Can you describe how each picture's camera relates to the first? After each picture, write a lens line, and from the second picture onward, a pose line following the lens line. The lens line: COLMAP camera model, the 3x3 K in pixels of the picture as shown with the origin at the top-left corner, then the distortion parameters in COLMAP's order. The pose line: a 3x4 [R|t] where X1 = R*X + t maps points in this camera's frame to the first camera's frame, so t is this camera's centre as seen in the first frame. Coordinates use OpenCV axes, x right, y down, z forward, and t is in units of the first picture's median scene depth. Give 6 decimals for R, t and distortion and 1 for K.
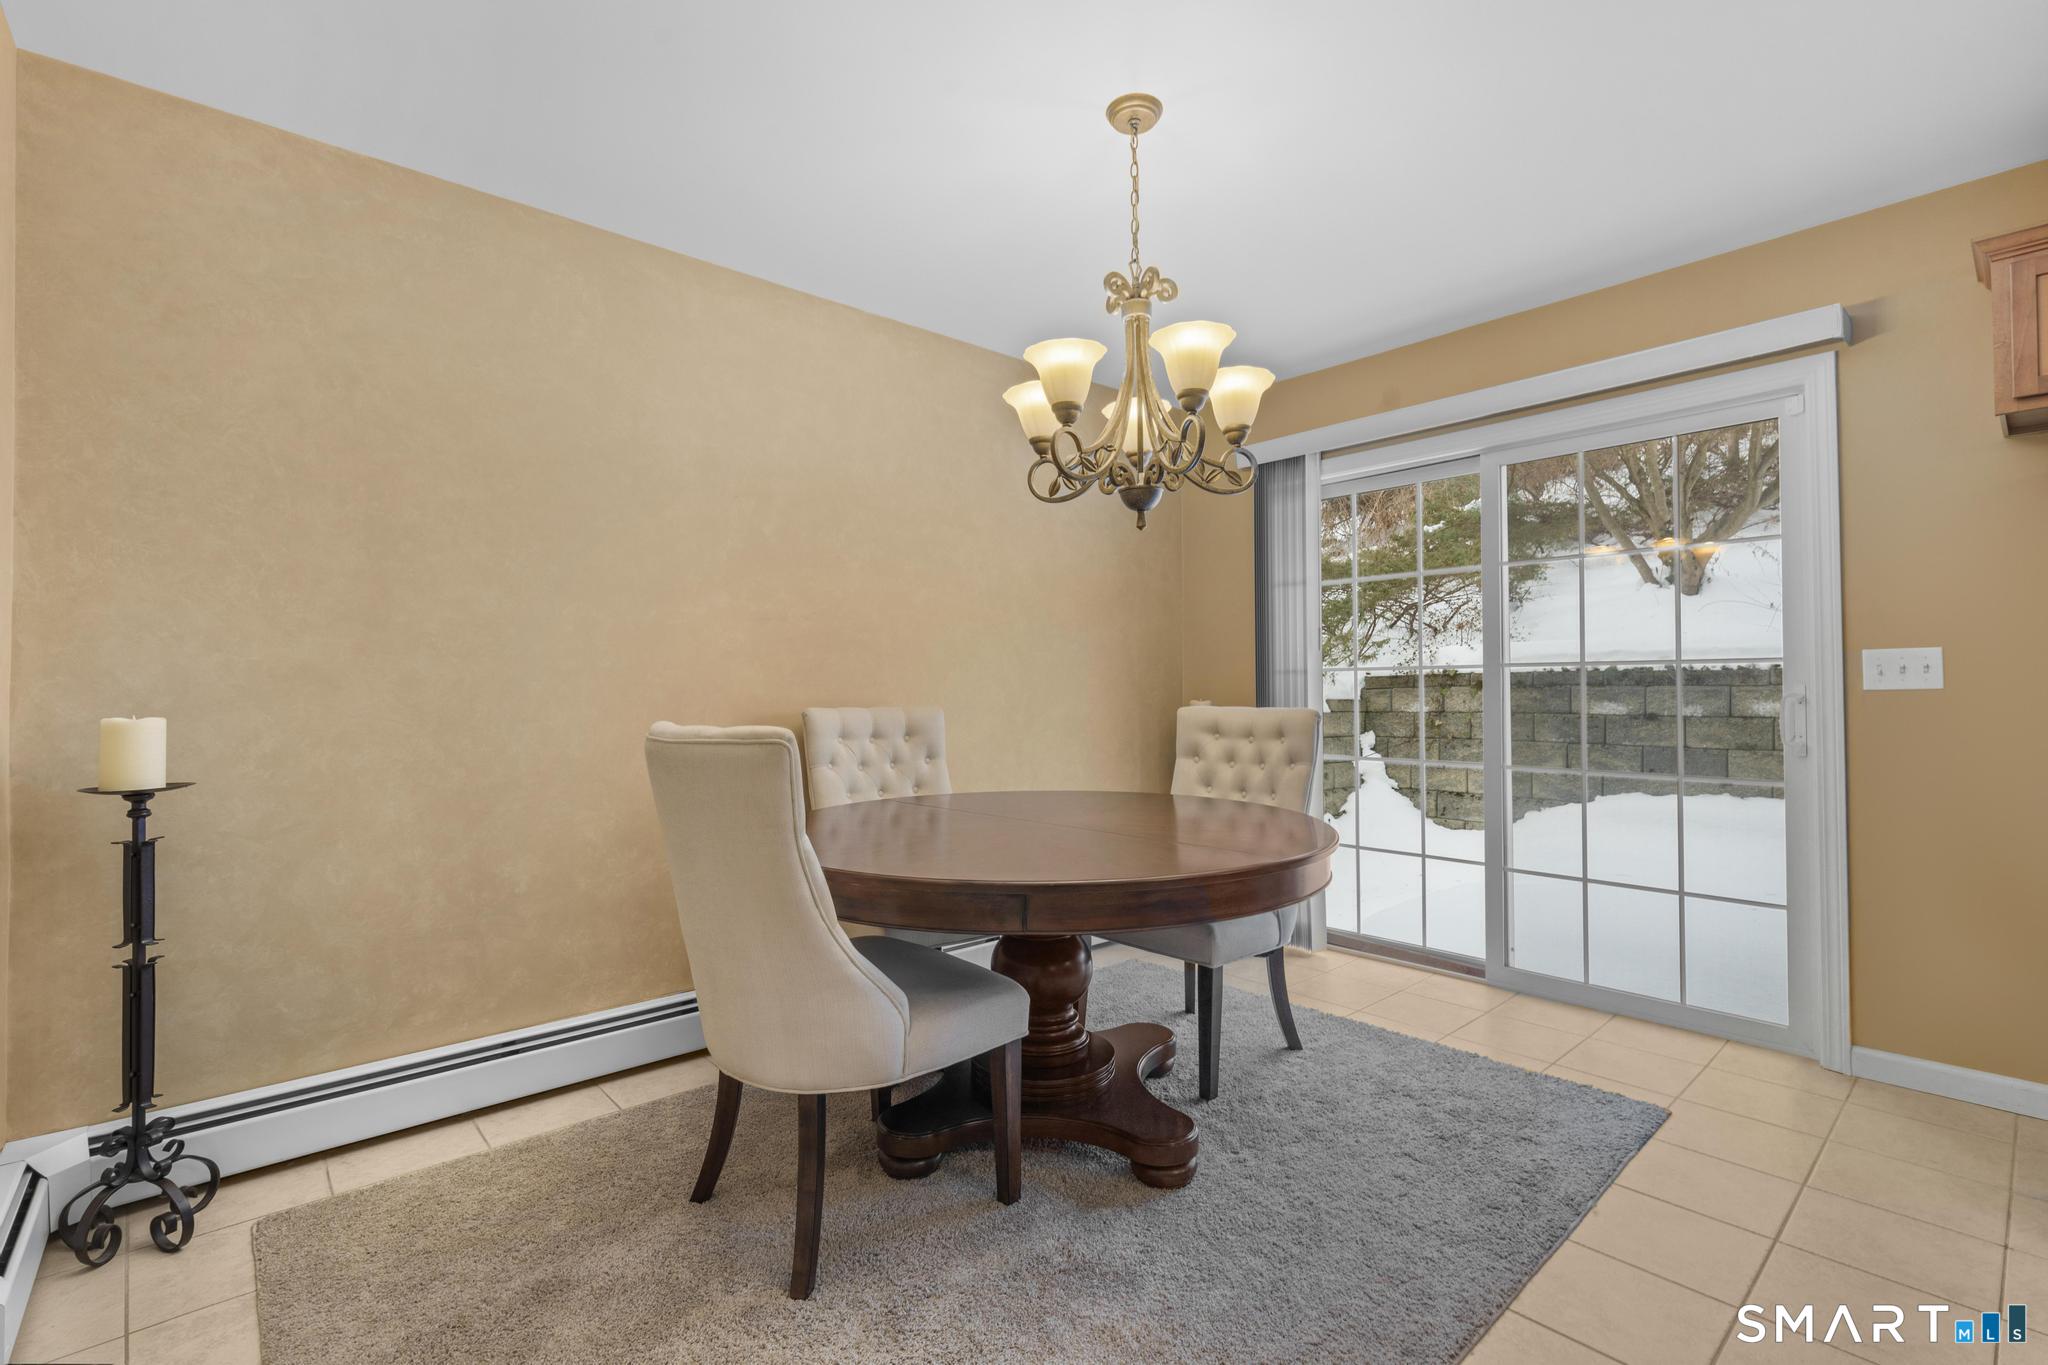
lens RADIAL K [[920.4, 0, 1023.9], [0, 920.4, 677.0], [0, 0, 1]] dist [-0.003691, 0.001457]
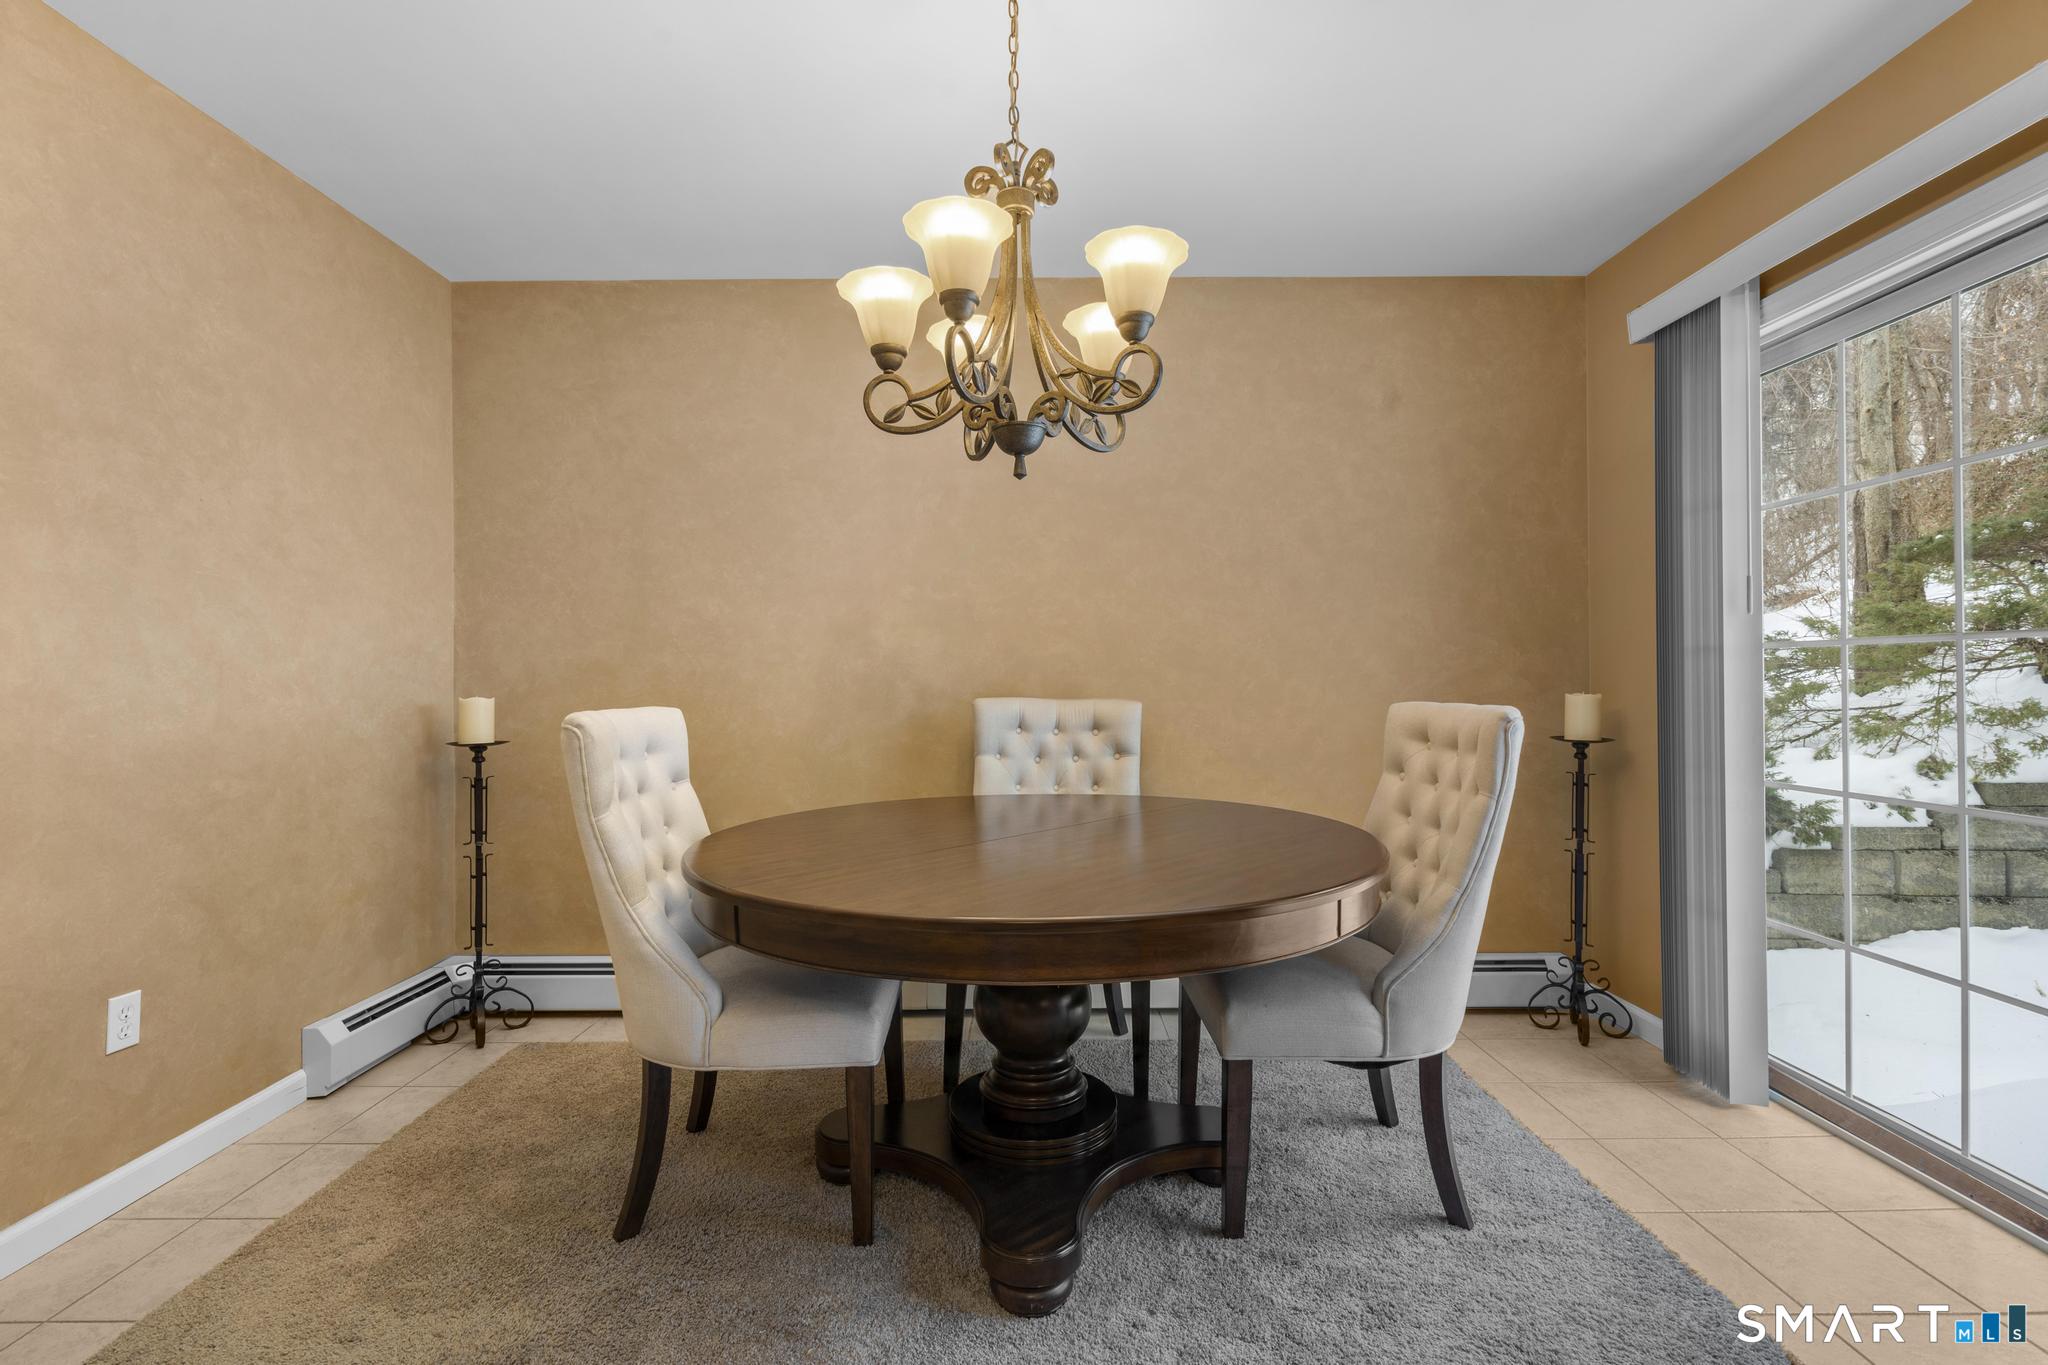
lens RADIAL K [[922.8, 0, 1024.3], [0, 922.8, 675.0], [0, 0, 1]] dist [-0.003544, 0.001755]
pose [[0.748434, -0.002230, -0.663205, 0.645424], [0.011044, 0.999898, 0.009101, 0.002397], [0.663117, -0.014136, 0.748382, 0.394035]]
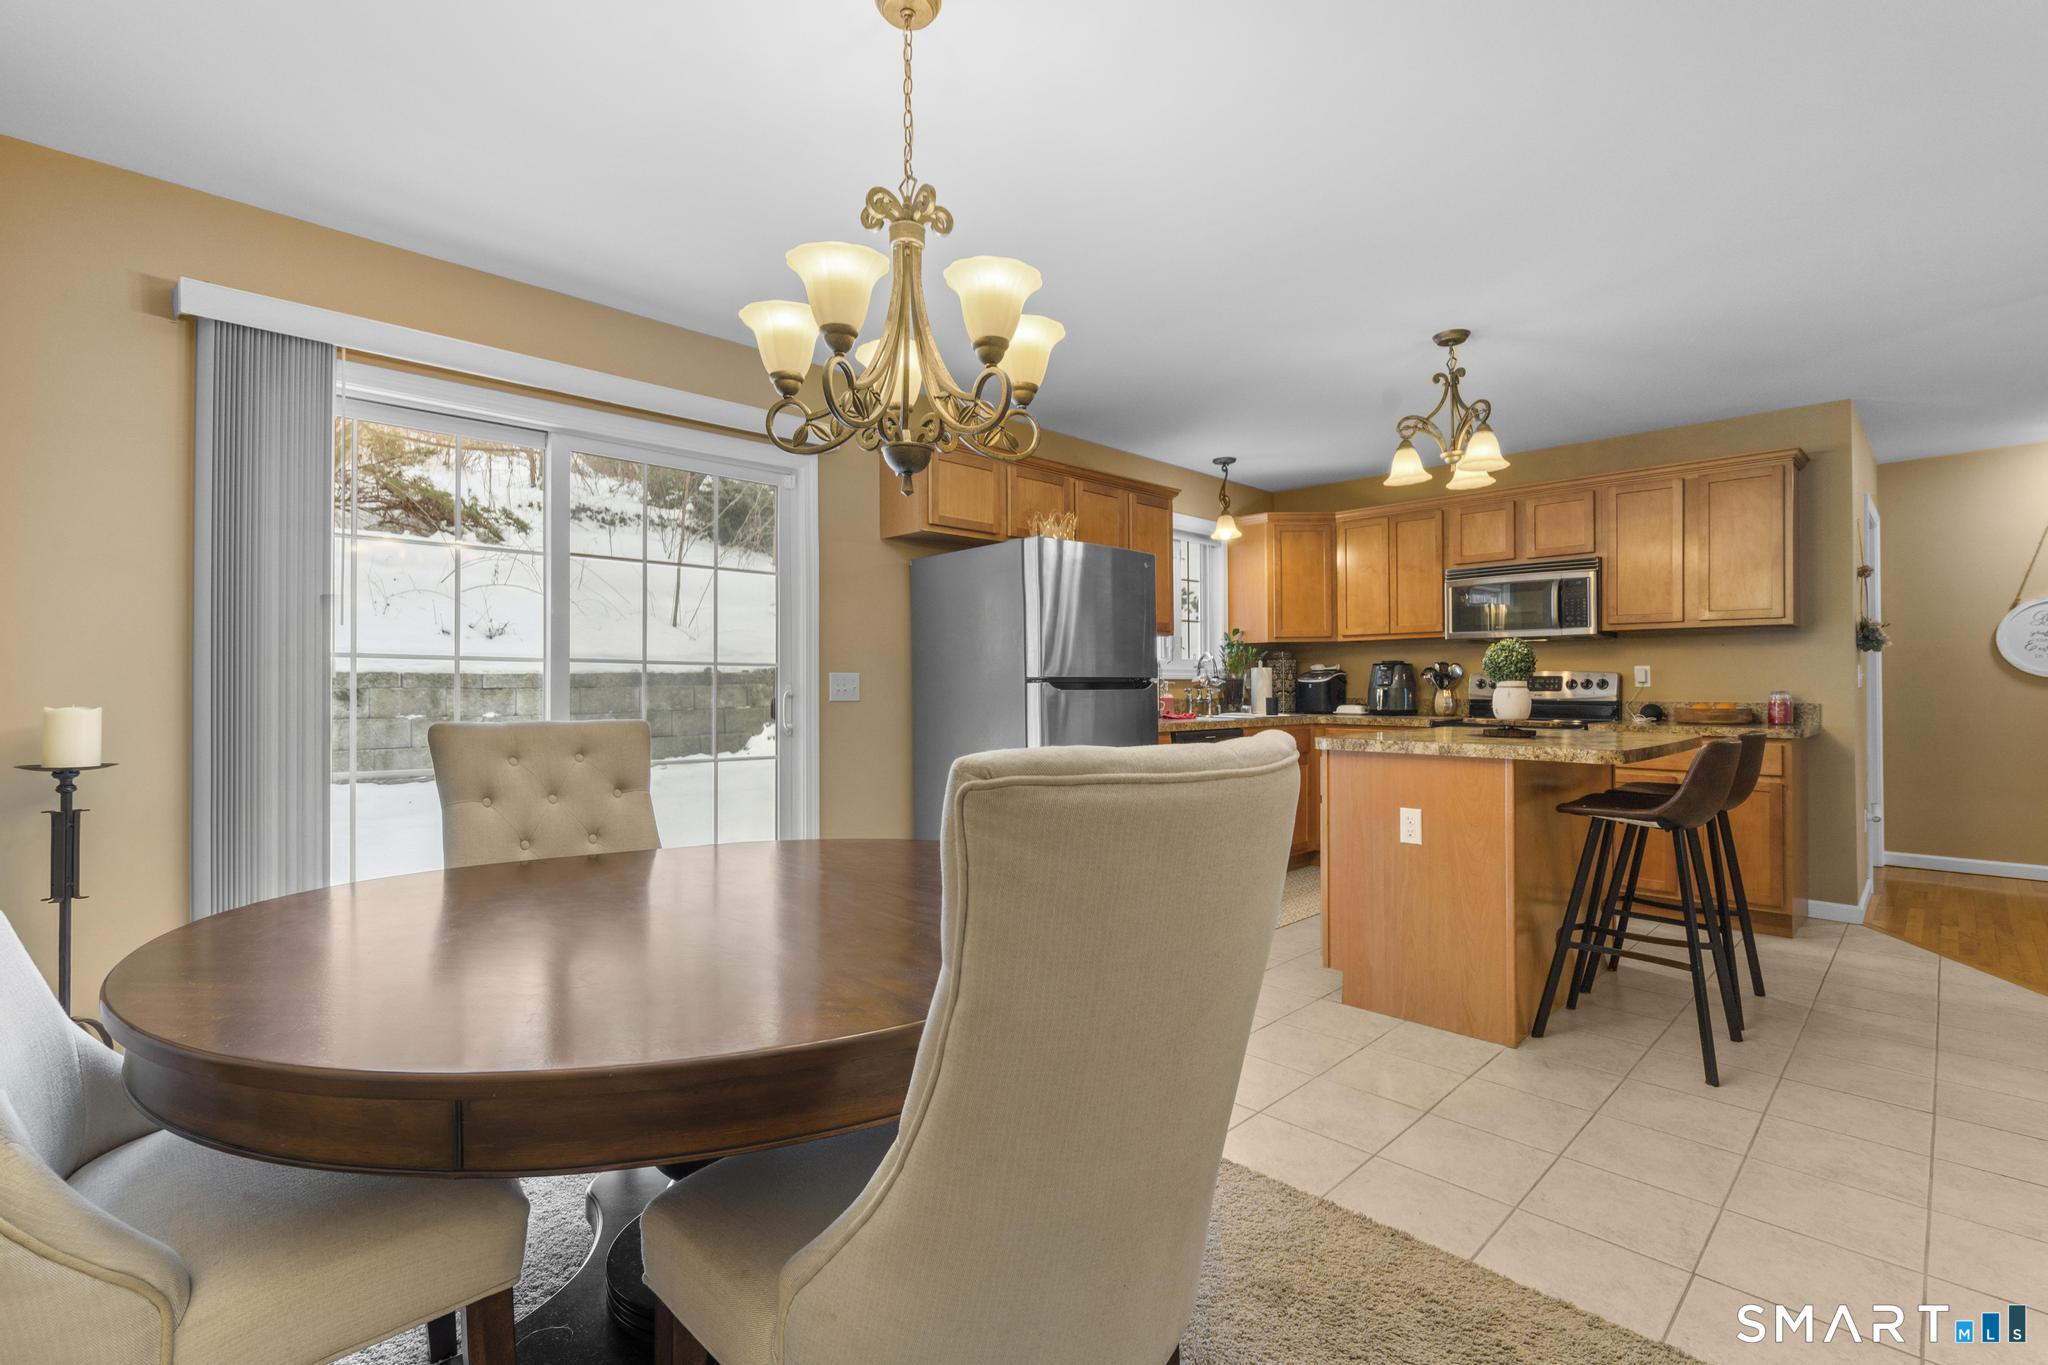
lens RADIAL K [[922.8, 0, 1024.3], [0, 922.8, 675.0], [0, 0, 1]] dist [-0.003544, 0.001755]
pose [[-0.055331, 0.015895, 0.998342, -0.709703], [-0.013637, 0.999768, -0.016673, 0.016930], [-0.998375, -0.014537, -0.055102, 0.909607]]
